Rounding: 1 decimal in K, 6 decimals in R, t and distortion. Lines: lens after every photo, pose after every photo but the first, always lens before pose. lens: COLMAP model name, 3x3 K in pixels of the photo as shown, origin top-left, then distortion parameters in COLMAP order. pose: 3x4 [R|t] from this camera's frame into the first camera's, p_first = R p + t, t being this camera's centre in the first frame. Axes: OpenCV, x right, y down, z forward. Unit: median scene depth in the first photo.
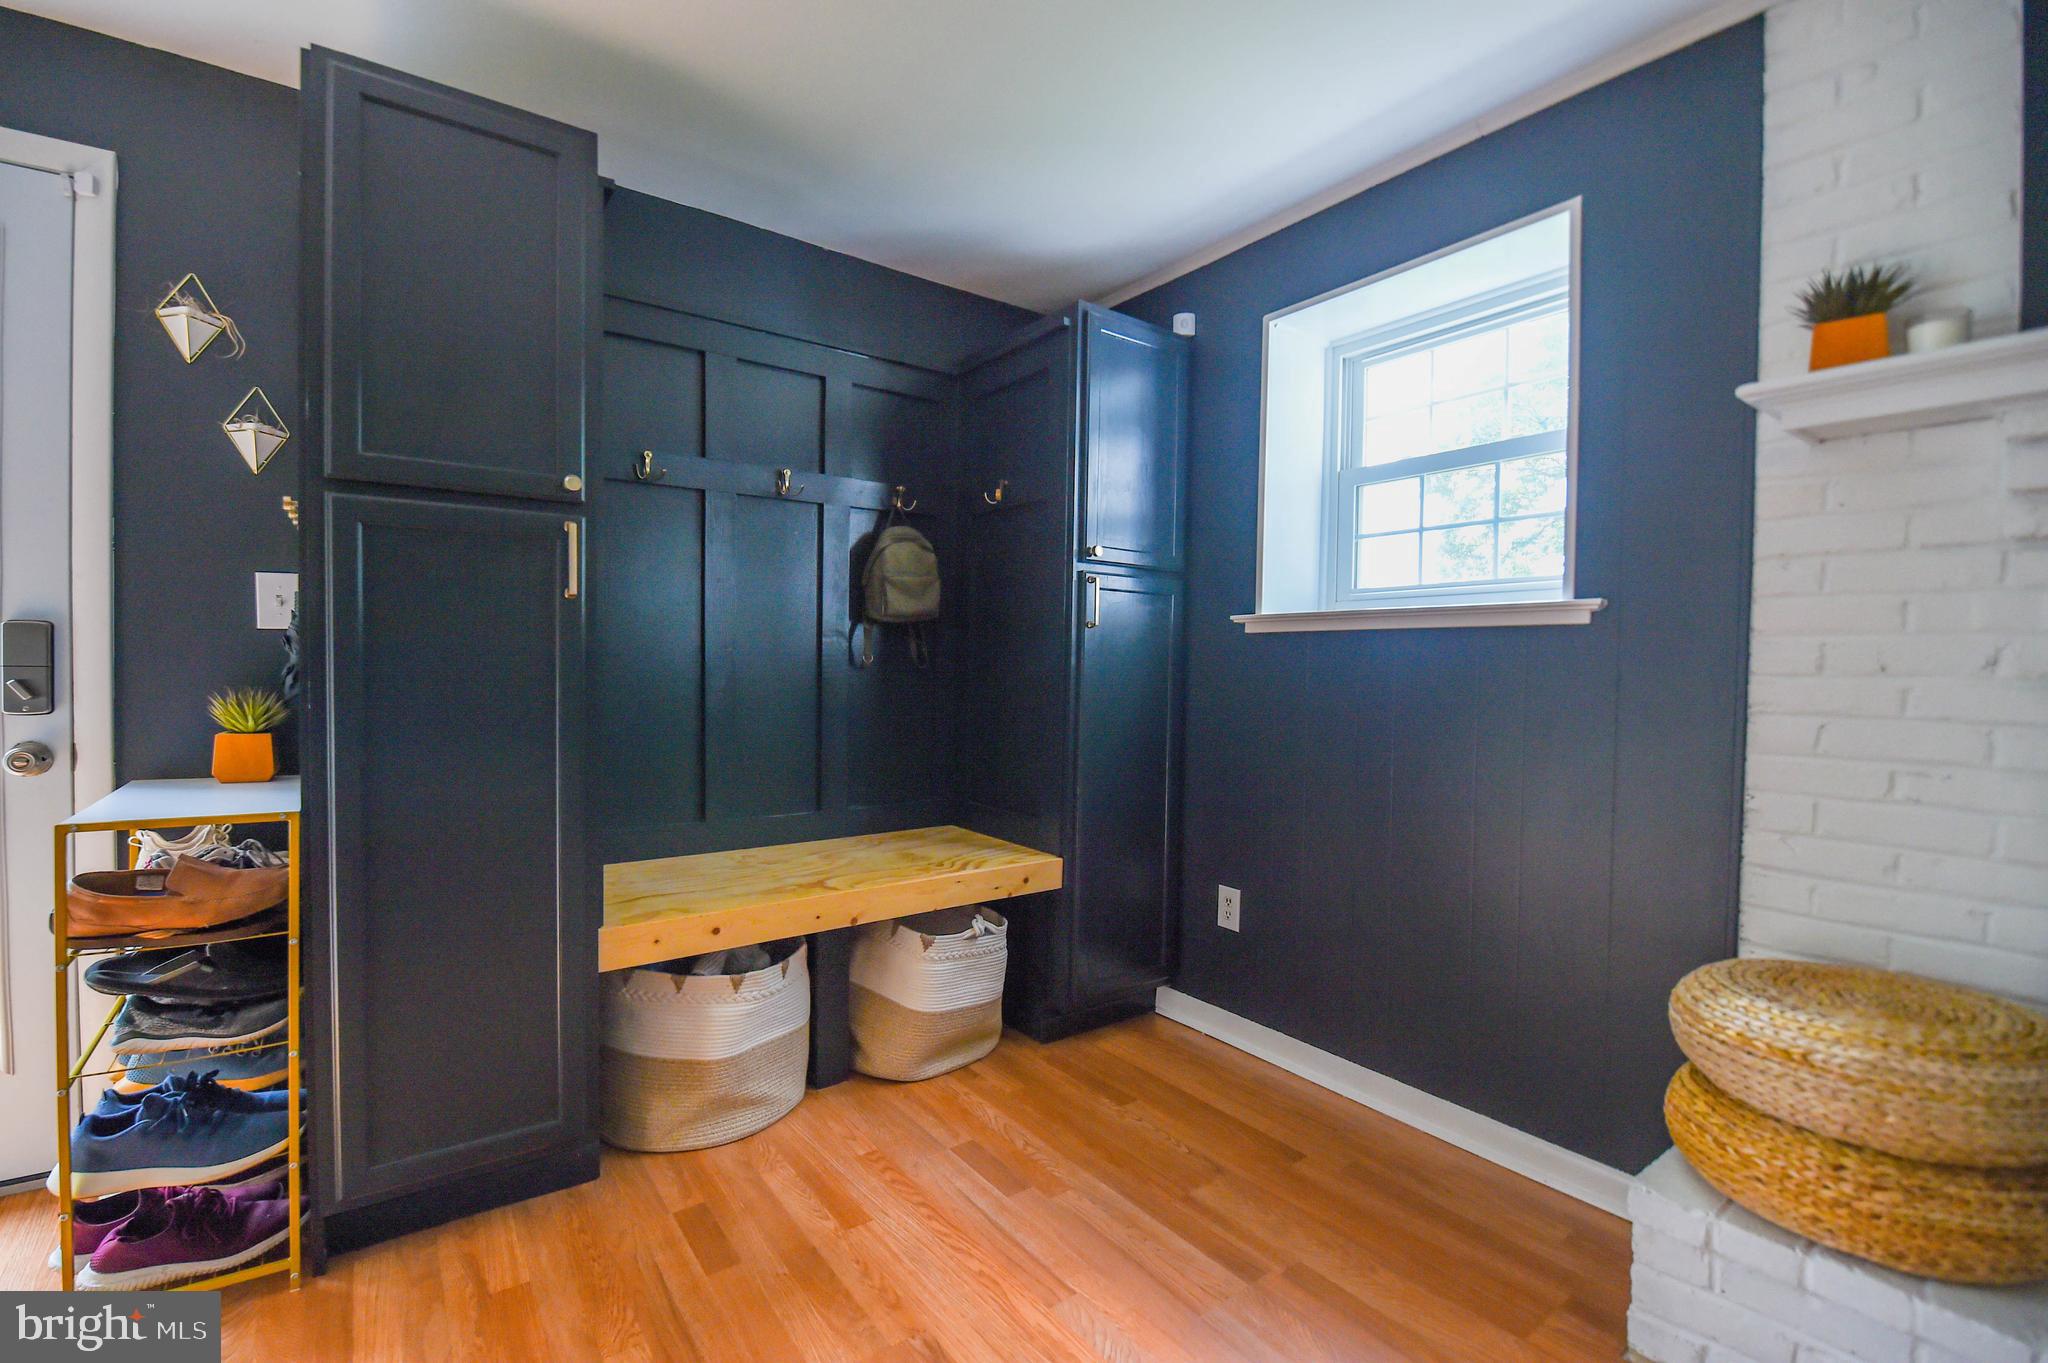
lens RADIAL K [[888.6, 0, 1010.3], [0, 888.6, 684.2], [0, 0, 1]] dist [-0.000497, -0.009837]
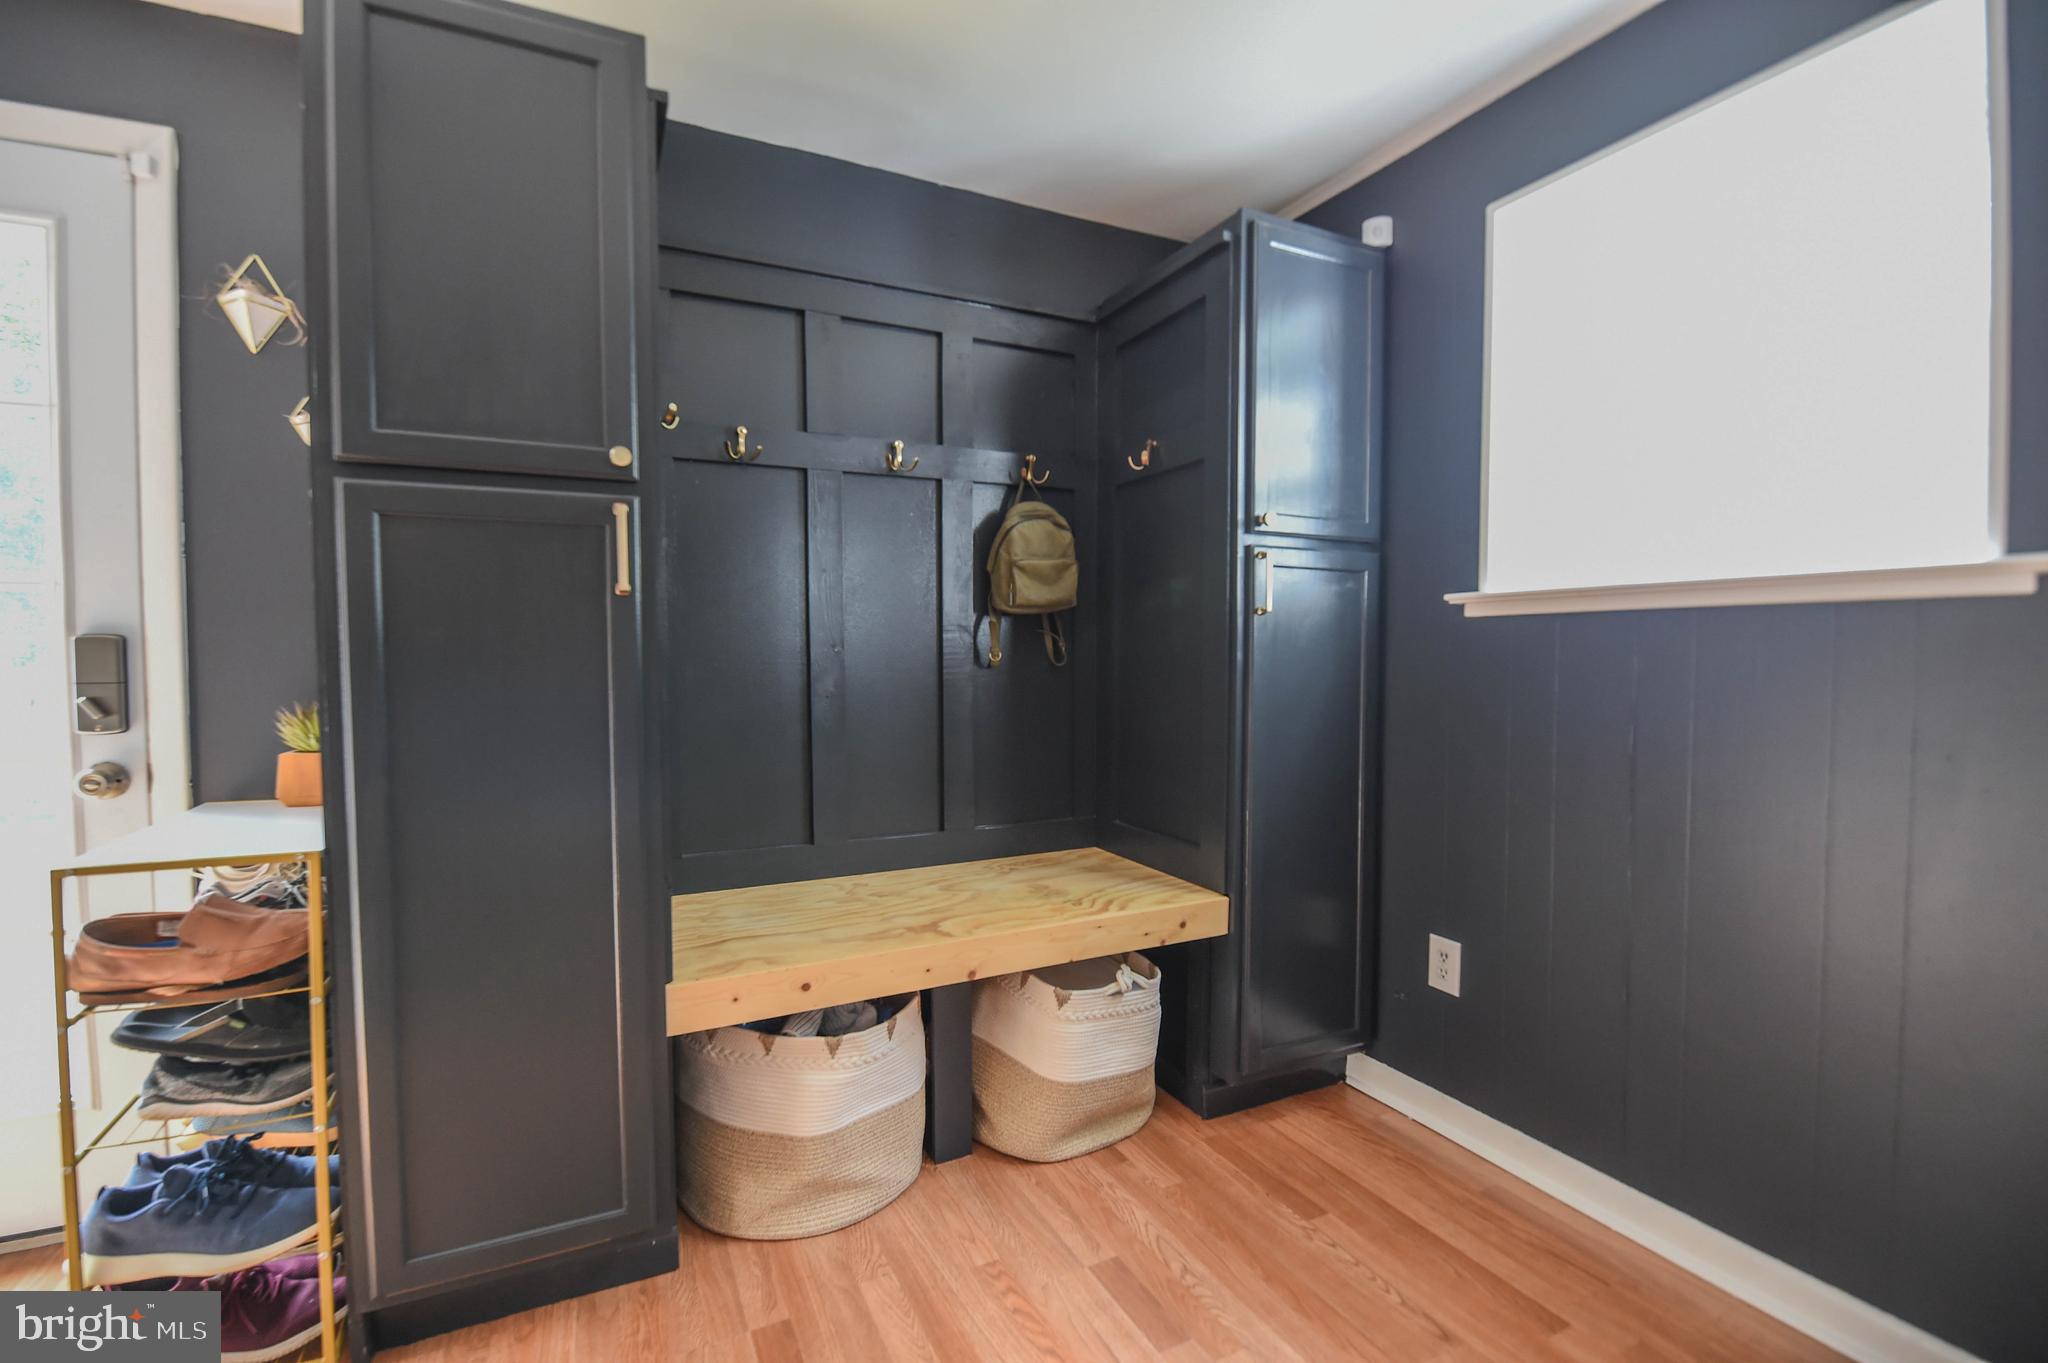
lens RADIAL K [[888.6, 0, 1010.3], [0, 888.6, 684.2], [0, 0, 1]] dist [-0.000497, -0.009837]
pose [[0.984039, -0.010012, -0.177671, 0.010026], [0.012090, 0.999871, 0.010615, -0.013541], [0.177542, -0.012593, 0.984033, 0.188654]]
